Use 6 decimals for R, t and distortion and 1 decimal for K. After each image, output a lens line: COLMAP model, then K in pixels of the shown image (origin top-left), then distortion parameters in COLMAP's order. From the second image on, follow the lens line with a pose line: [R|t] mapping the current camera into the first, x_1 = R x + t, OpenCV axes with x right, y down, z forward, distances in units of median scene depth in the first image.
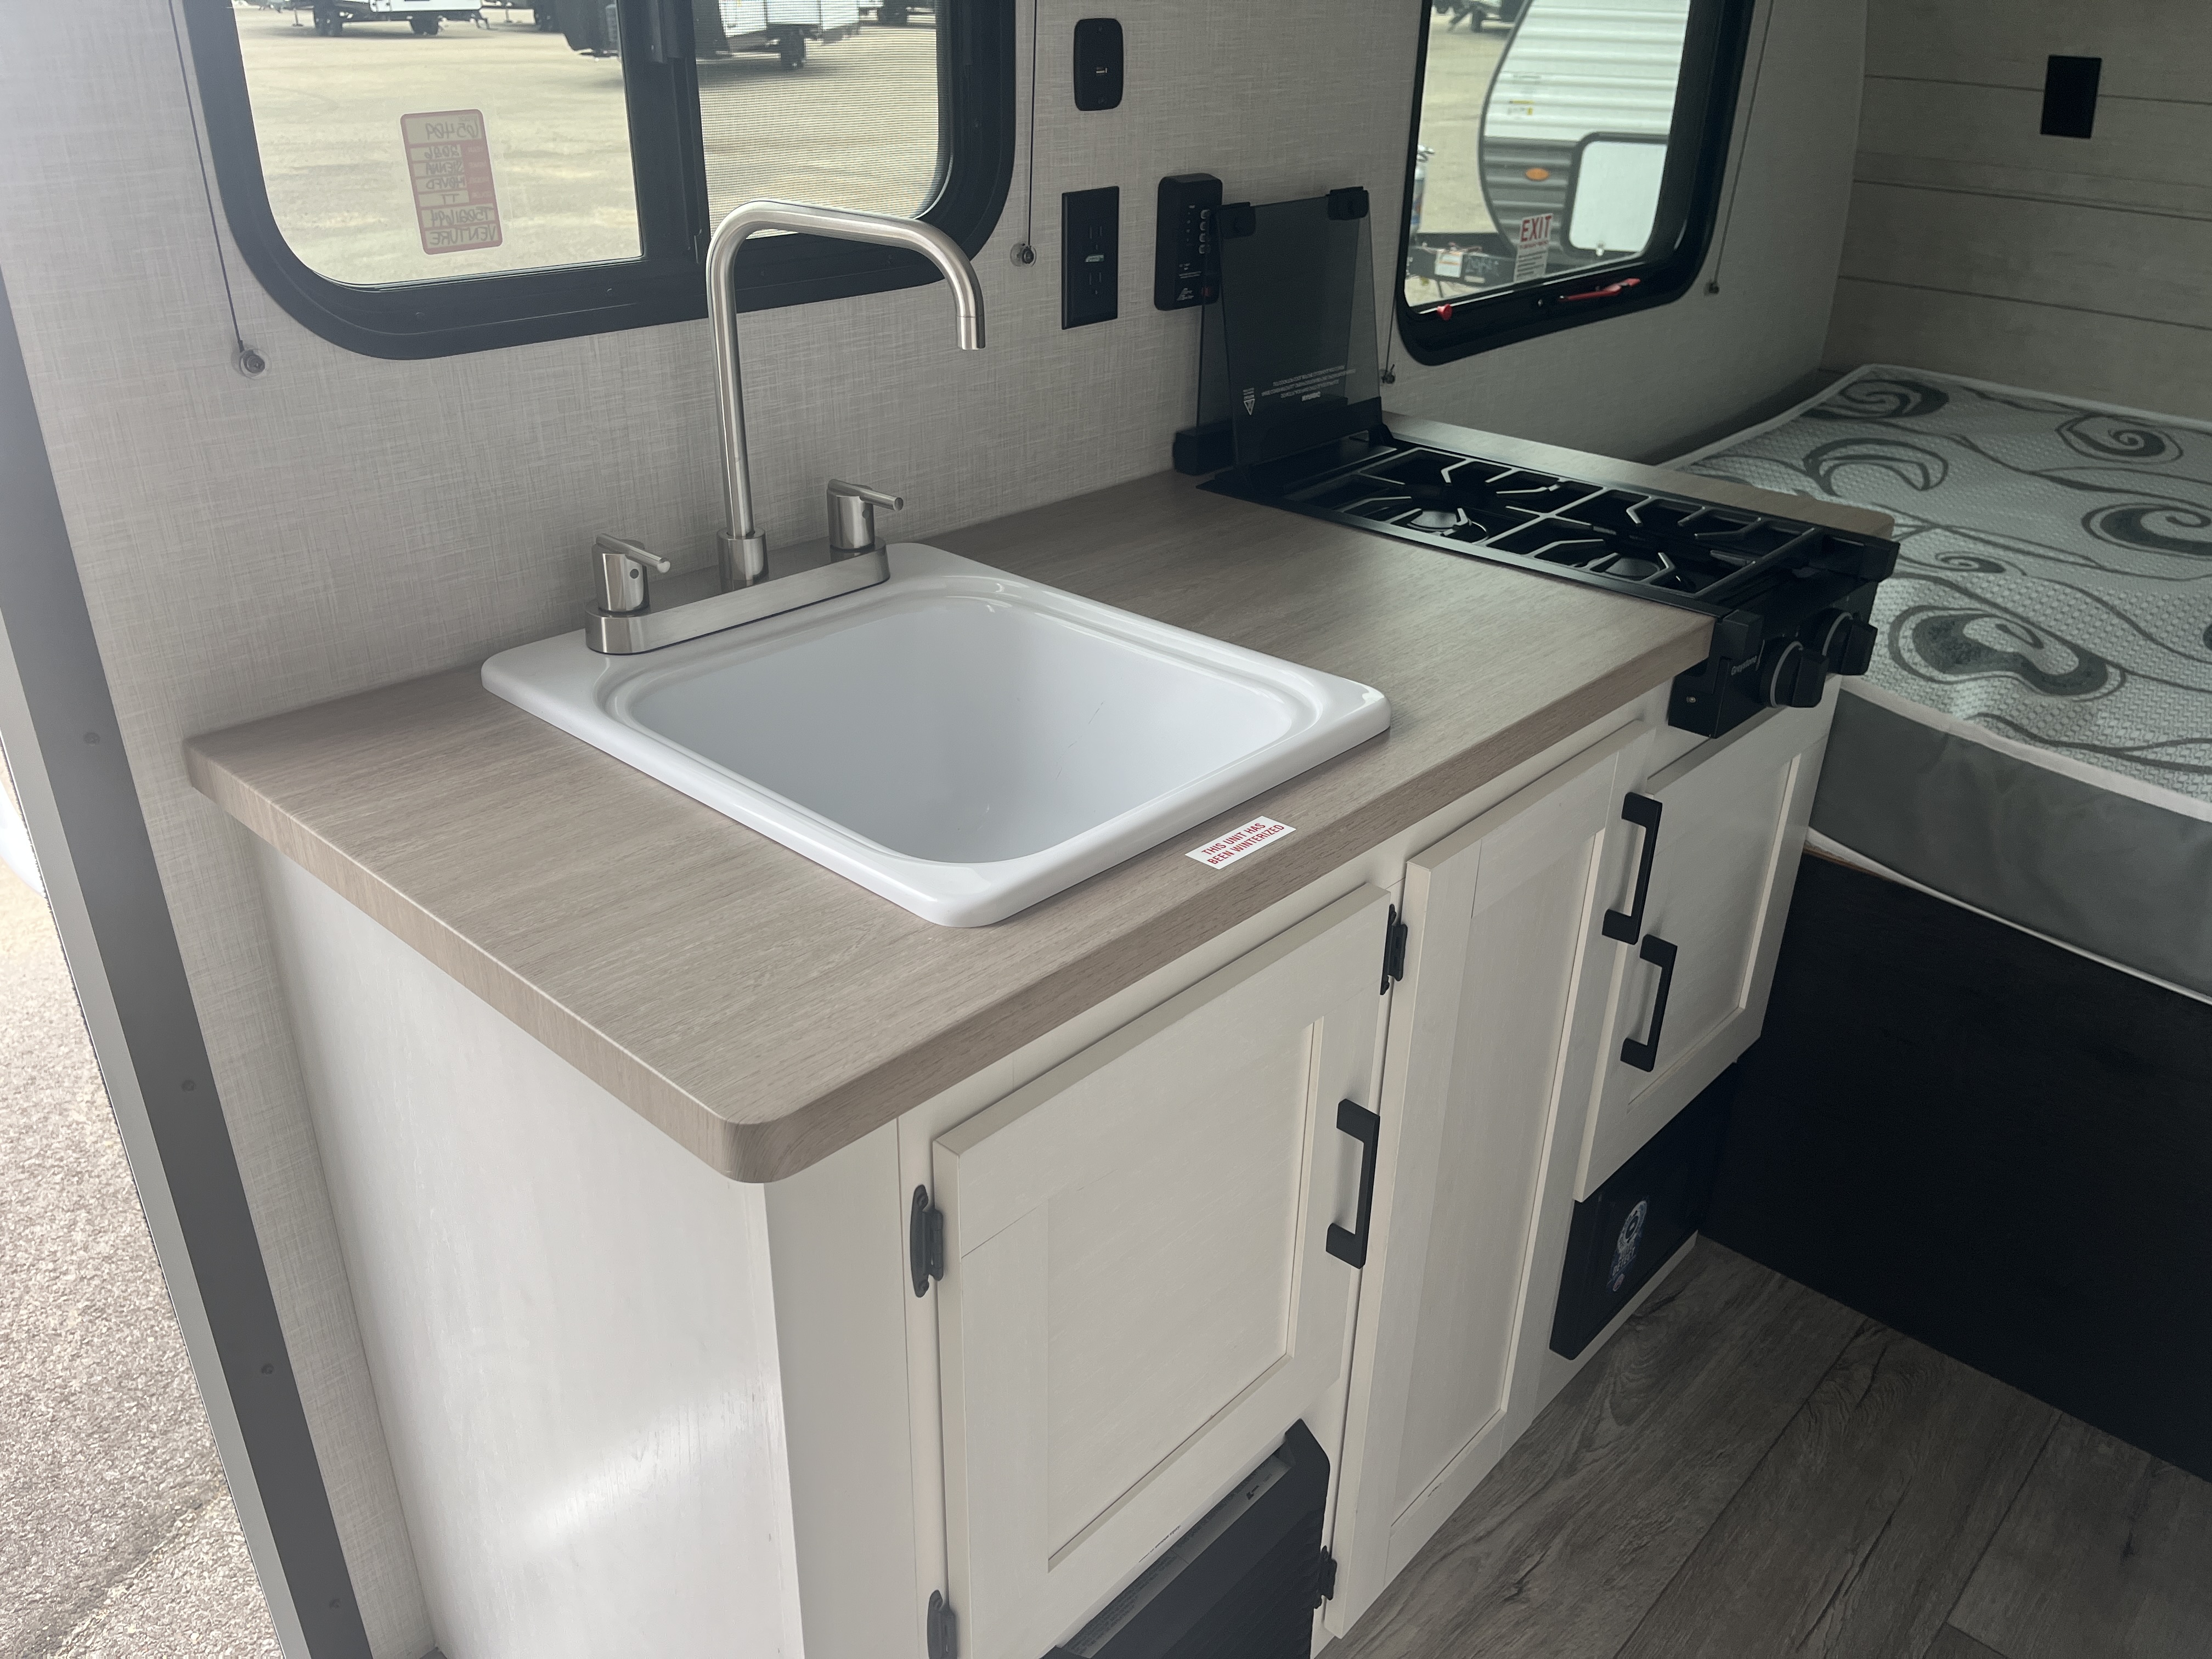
lens RADIAL K [[1678.8, 0, 1098.5], [0, 1678.8, 839.6], [0, 0, 1]] dist [0.059151, -0.078470]
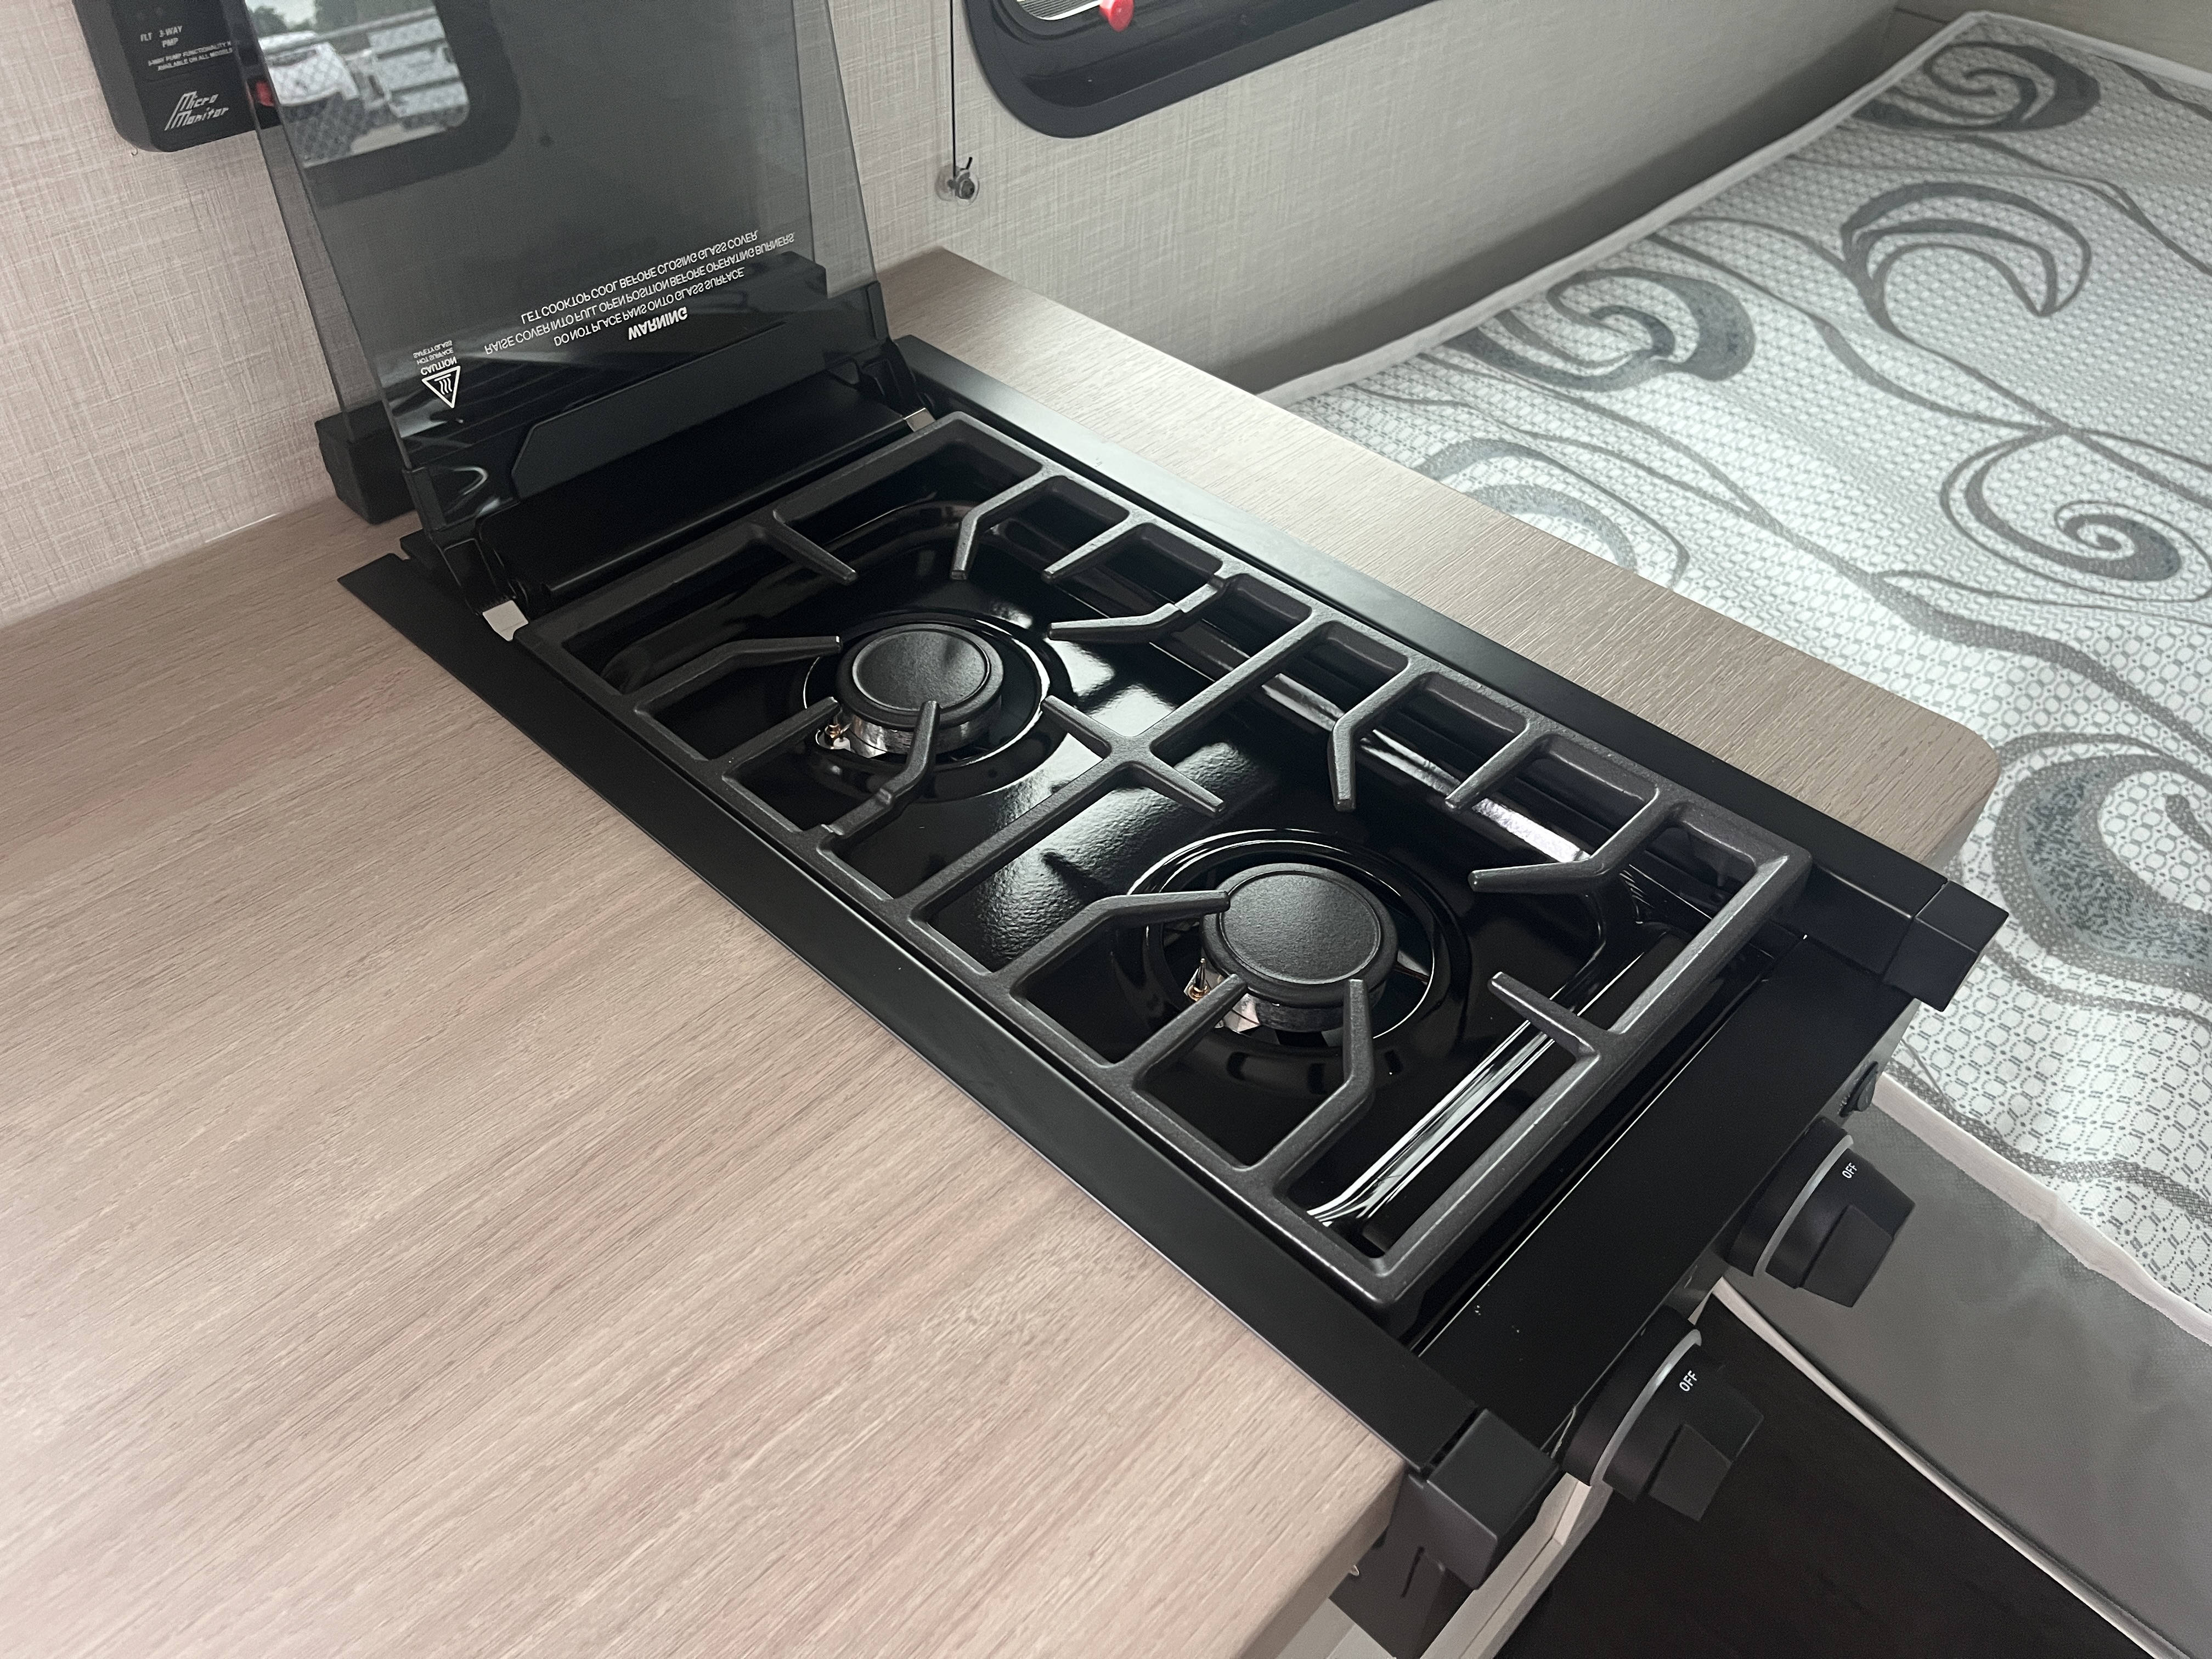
lens RADIAL K [[1676.3, 0, 1106.0], [0, 1676.3, 829.5], [0, 0, 1]] dist [0.101570, -0.155449]
pose [[0.999888, 0.012248, 0.008598, 0.251711], [-0.014115, 0.962726, 0.270110, -0.275411], [-0.004969, -0.270201, 0.962791, 0.600243]]
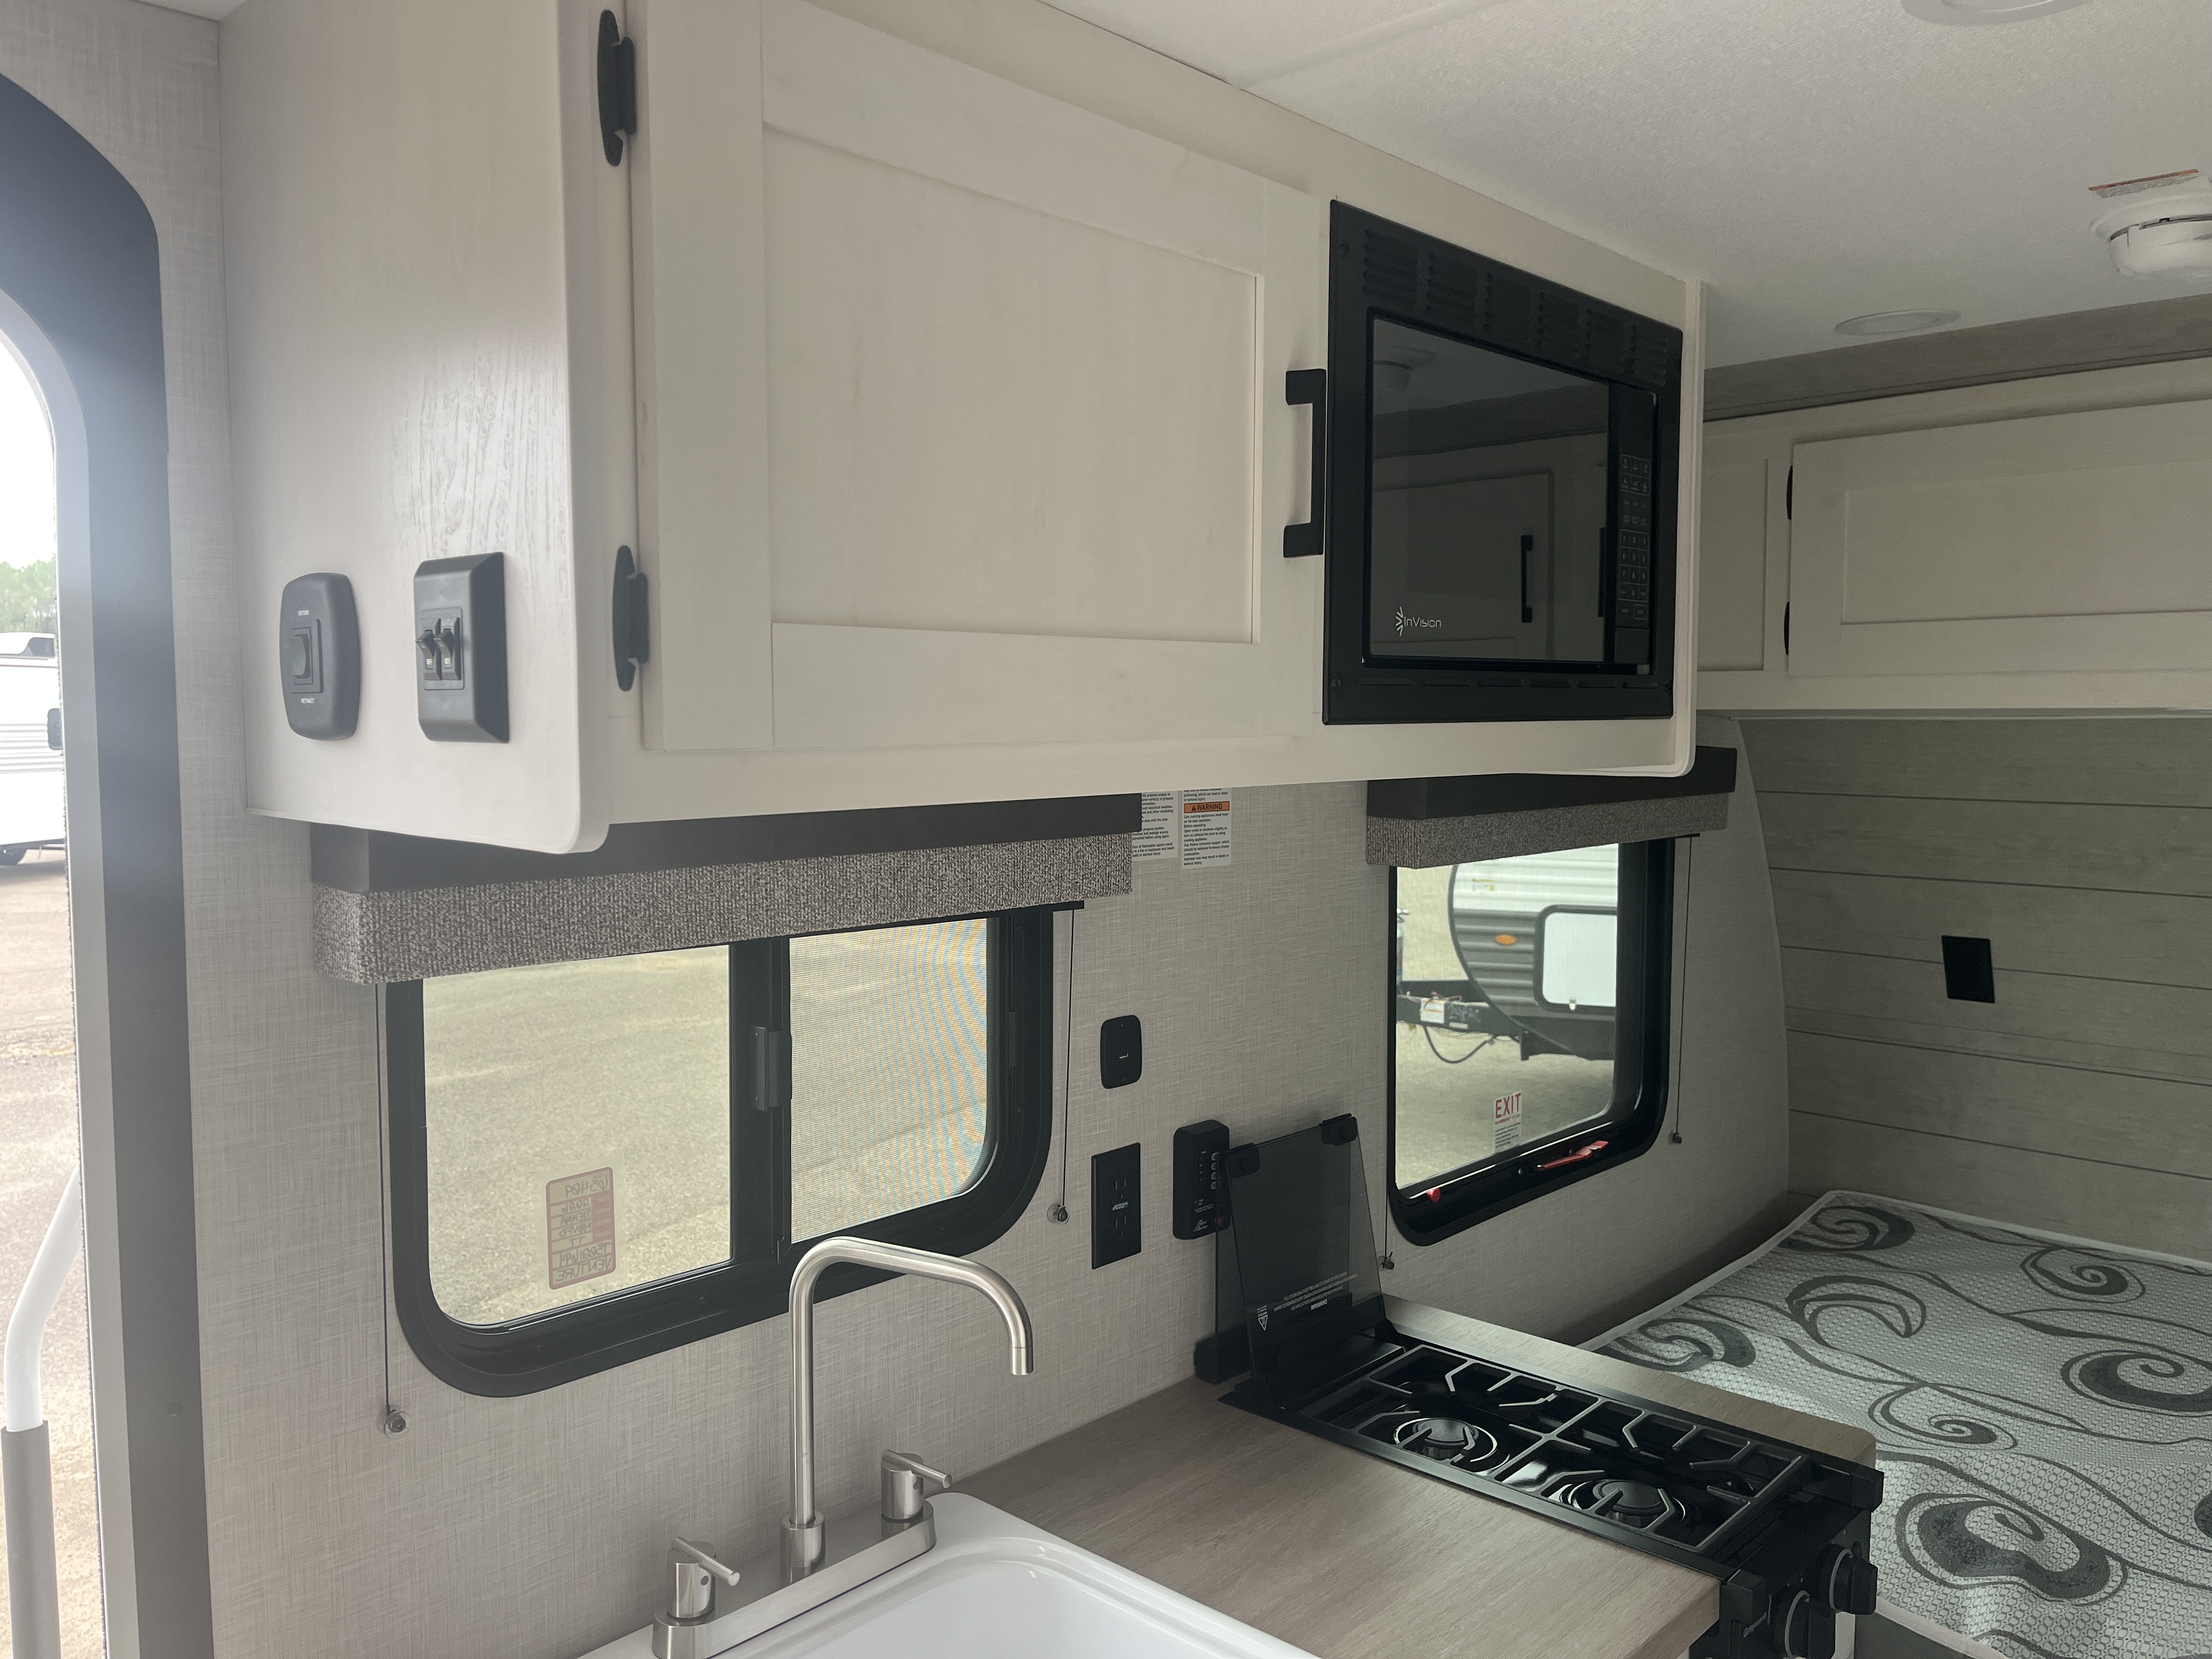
lens RADIAL K [[1678.8, 0, 1098.5], [0, 1678.8, 839.6], [0, 0, 1]] dist [0.059151, -0.078470]
pose [[0.999884, -0.015182, -0.000721, -0.011841], [0.013682, 0.919728, -0.392317, -0.121271], [0.006620, 0.392262, 0.919830, -0.130495]]
